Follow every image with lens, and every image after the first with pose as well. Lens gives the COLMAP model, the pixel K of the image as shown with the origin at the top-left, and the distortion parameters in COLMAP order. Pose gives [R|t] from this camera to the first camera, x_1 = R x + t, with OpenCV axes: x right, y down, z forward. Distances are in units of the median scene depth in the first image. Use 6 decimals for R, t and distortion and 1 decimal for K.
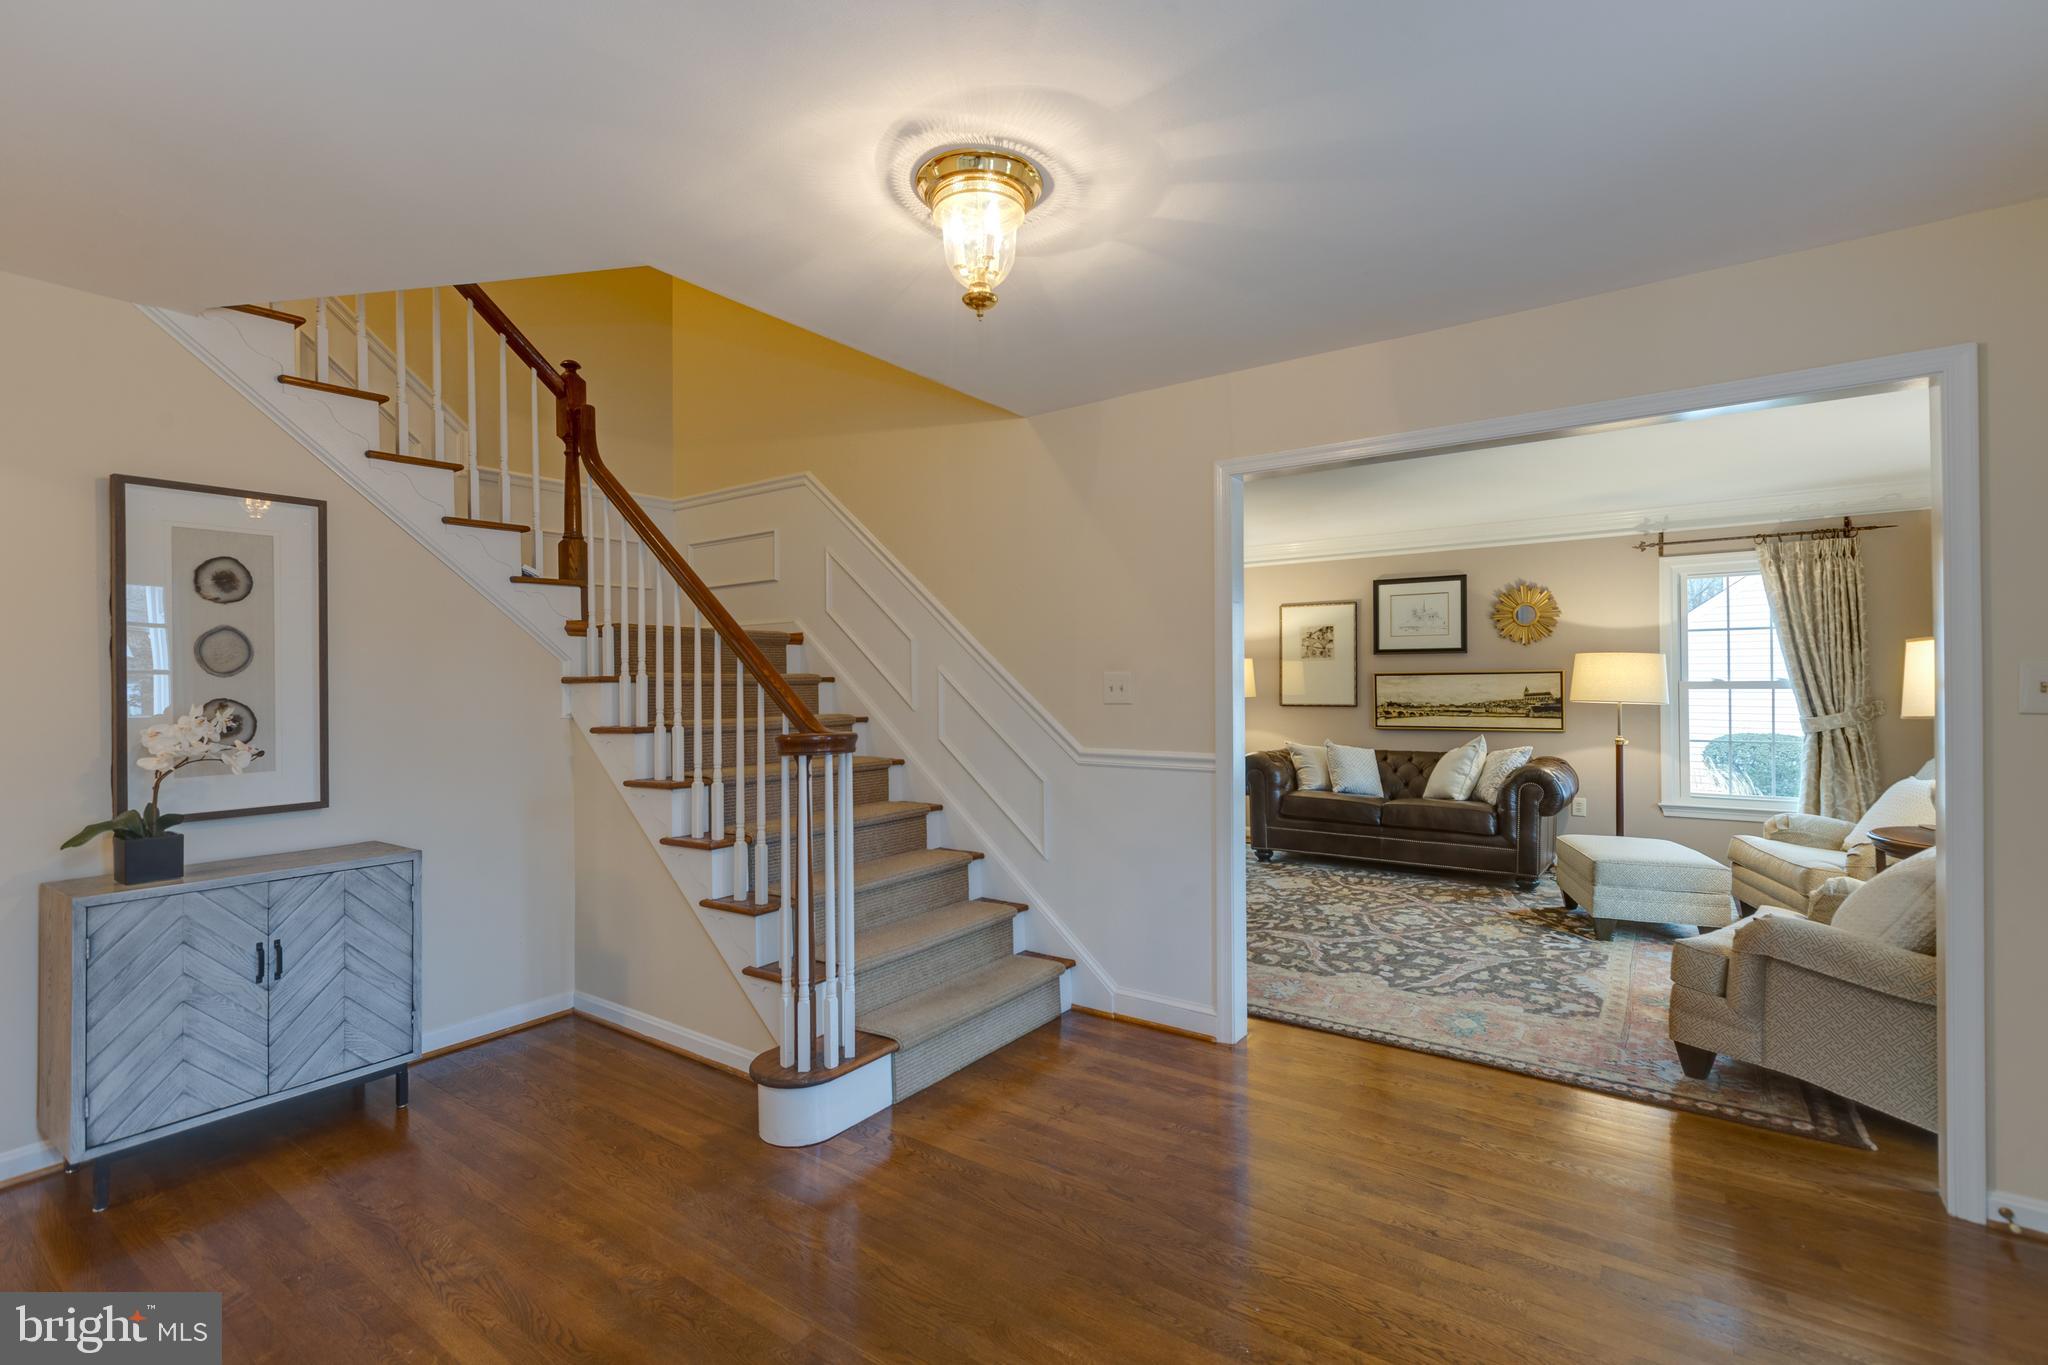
lens RADIAL K [[907.9, 0, 1026.7], [0, 907.9, 678.6], [0, 0, 1]] dist [-0.003467, 0.000418]
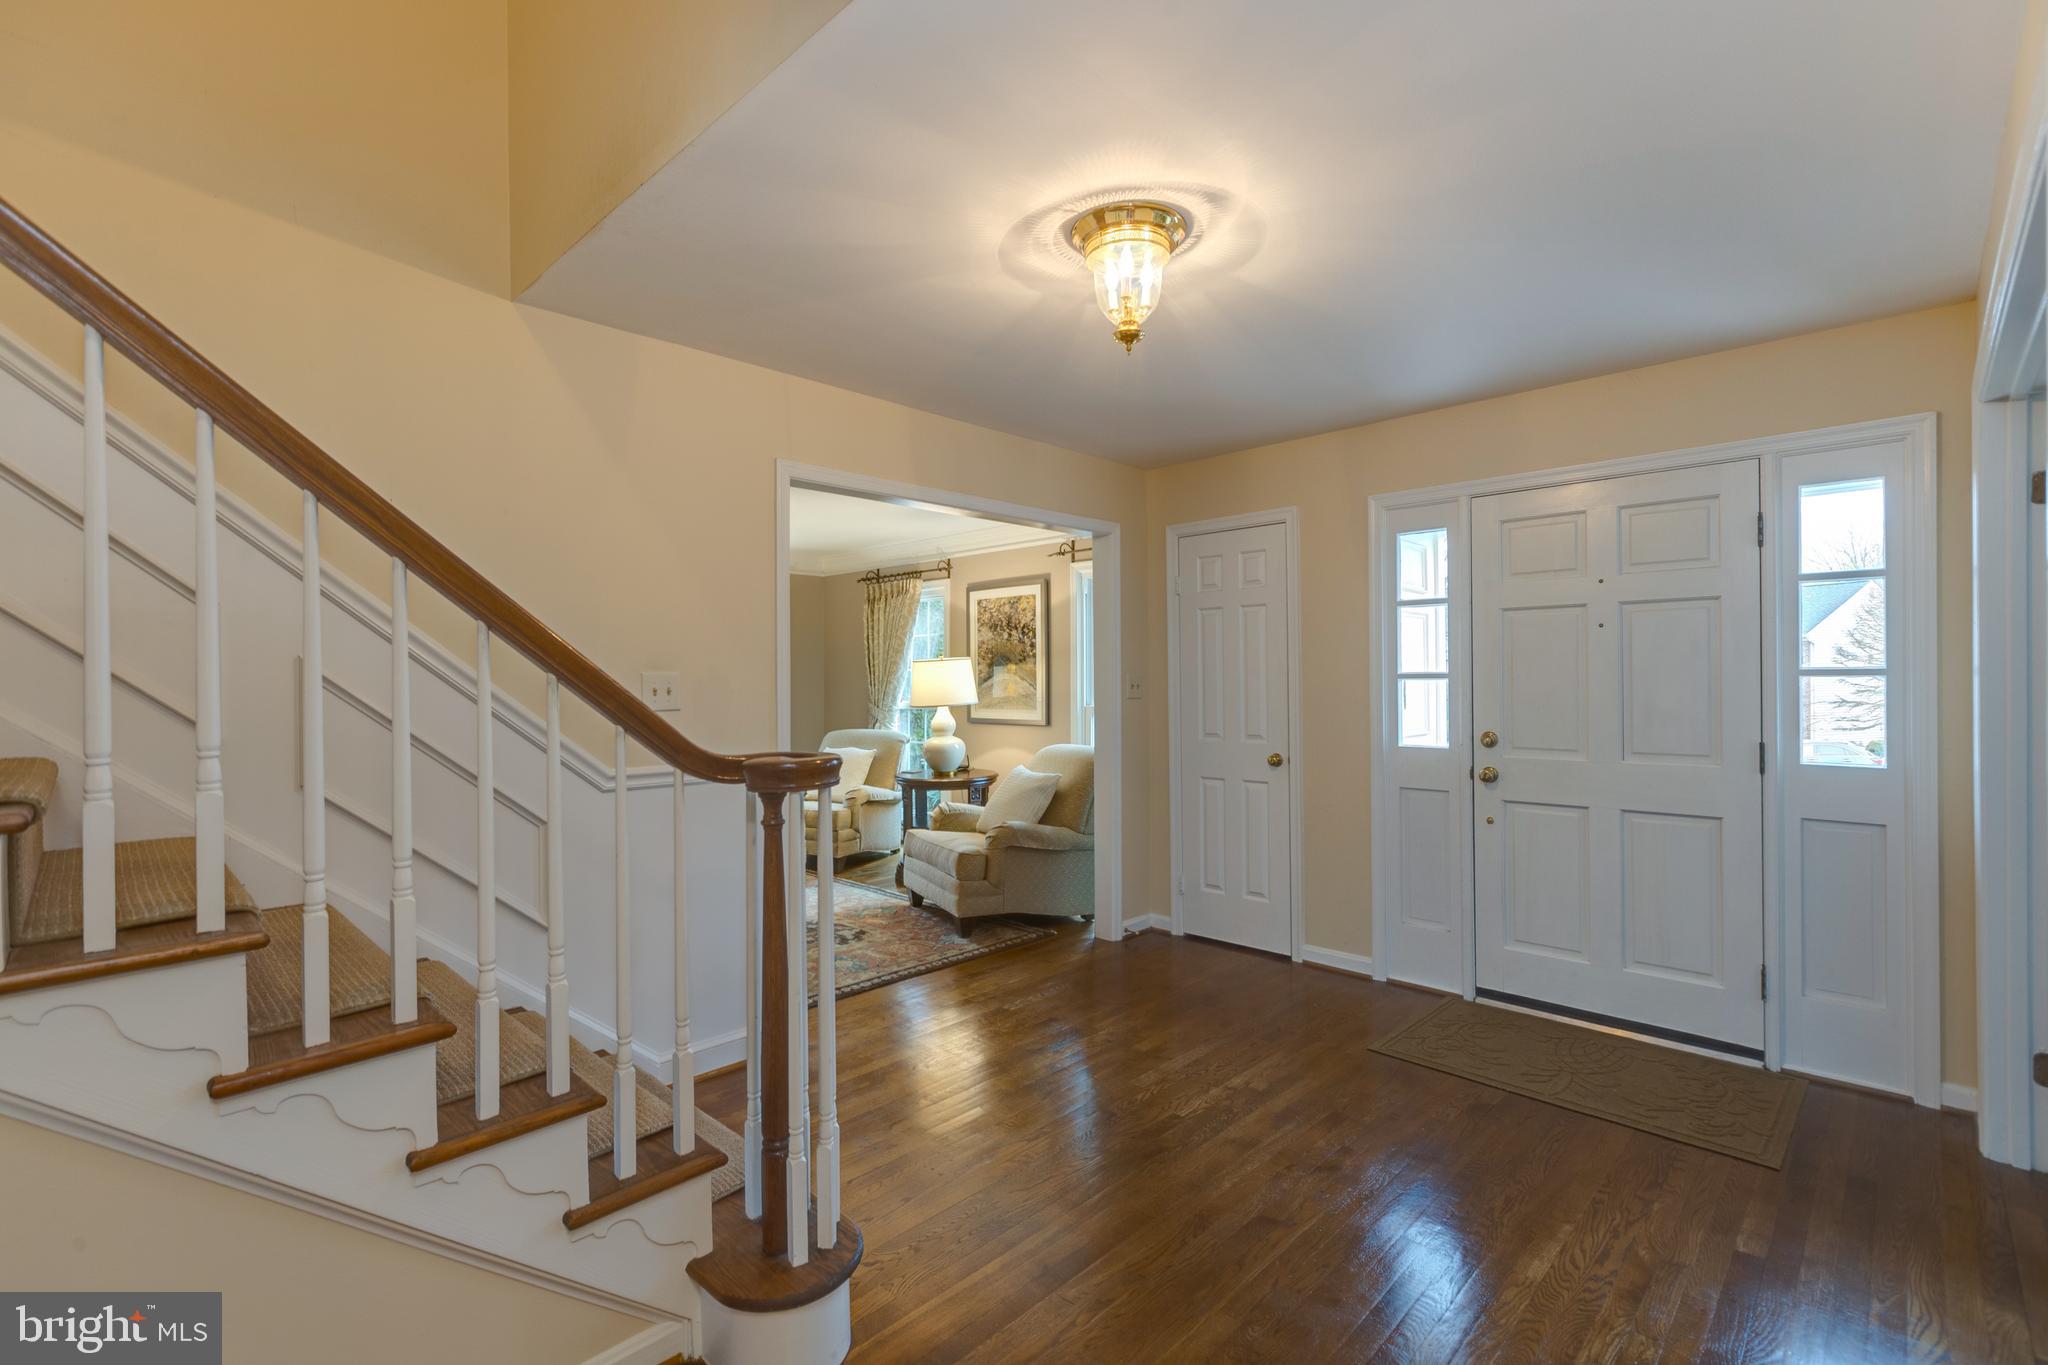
lens RADIAL K [[907.9, 0, 1026.9], [0, 907.9, 678.1], [0, 0, 1]] dist [-0.003467, 0.000418]
pose [[0.148737, 0.009494, 0.988831, -0.633161], [-0.000634, 0.999955, -0.009505, 0.005512], [-0.988877, 0.000787, 0.148737, 0.522895]]
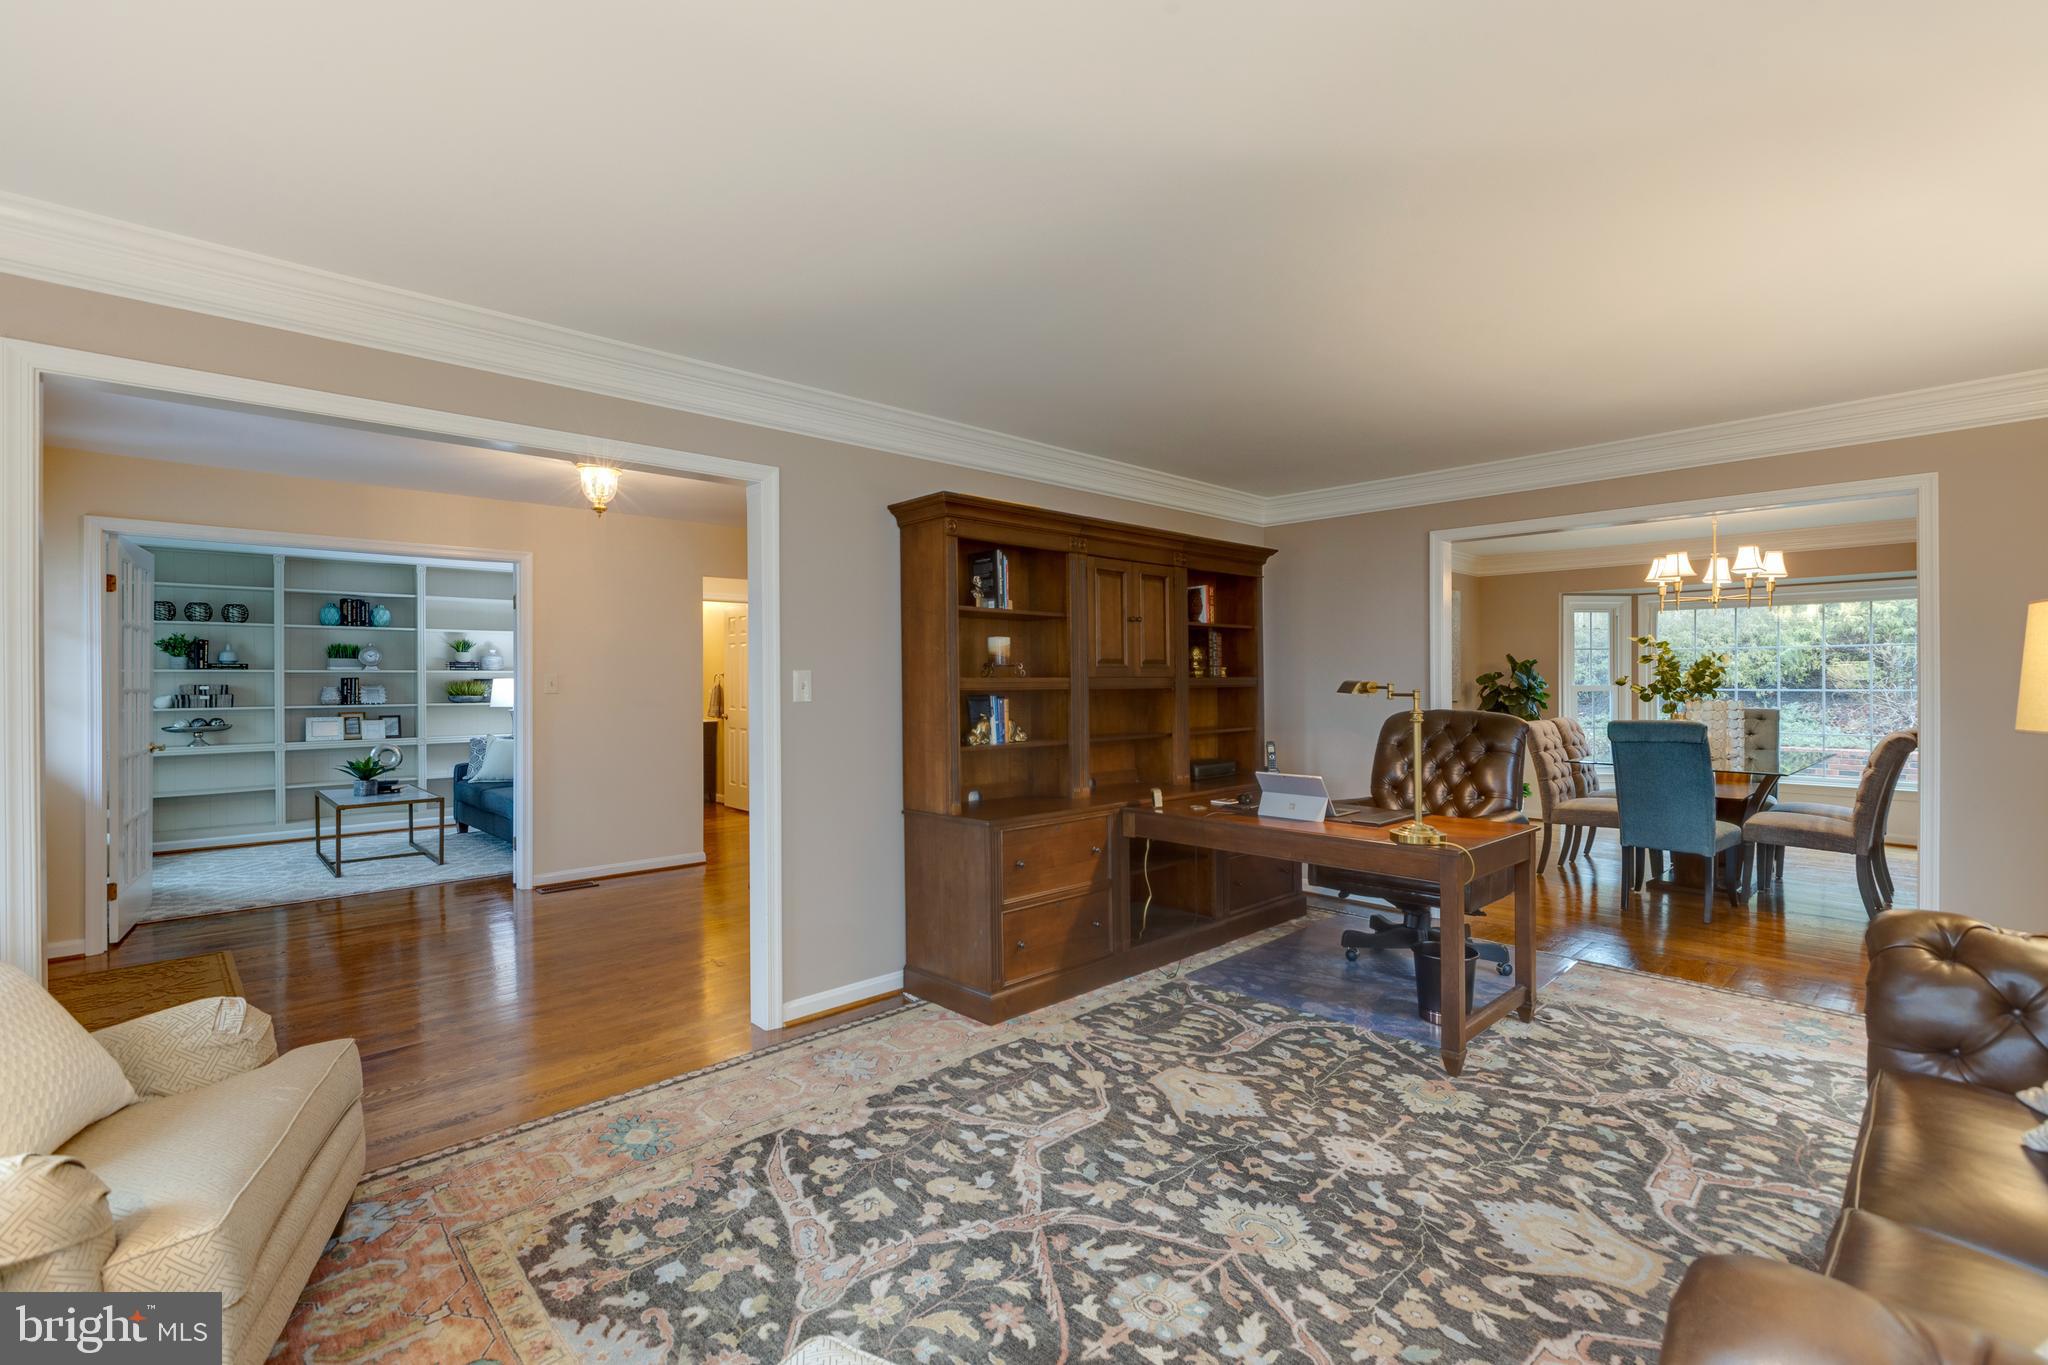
lens RADIAL K [[907.9, 0, 1034.1], [0, 907.9, 683.7], [0, 0, 1]] dist [-0.003467, 0.000418]
pose [[-0.183425, 0.017187, -0.982884, 1.062700], [0.009021, 0.999834, 0.015800, -0.007921], [0.982992, -0.005969, -0.183549, 1.339469]]
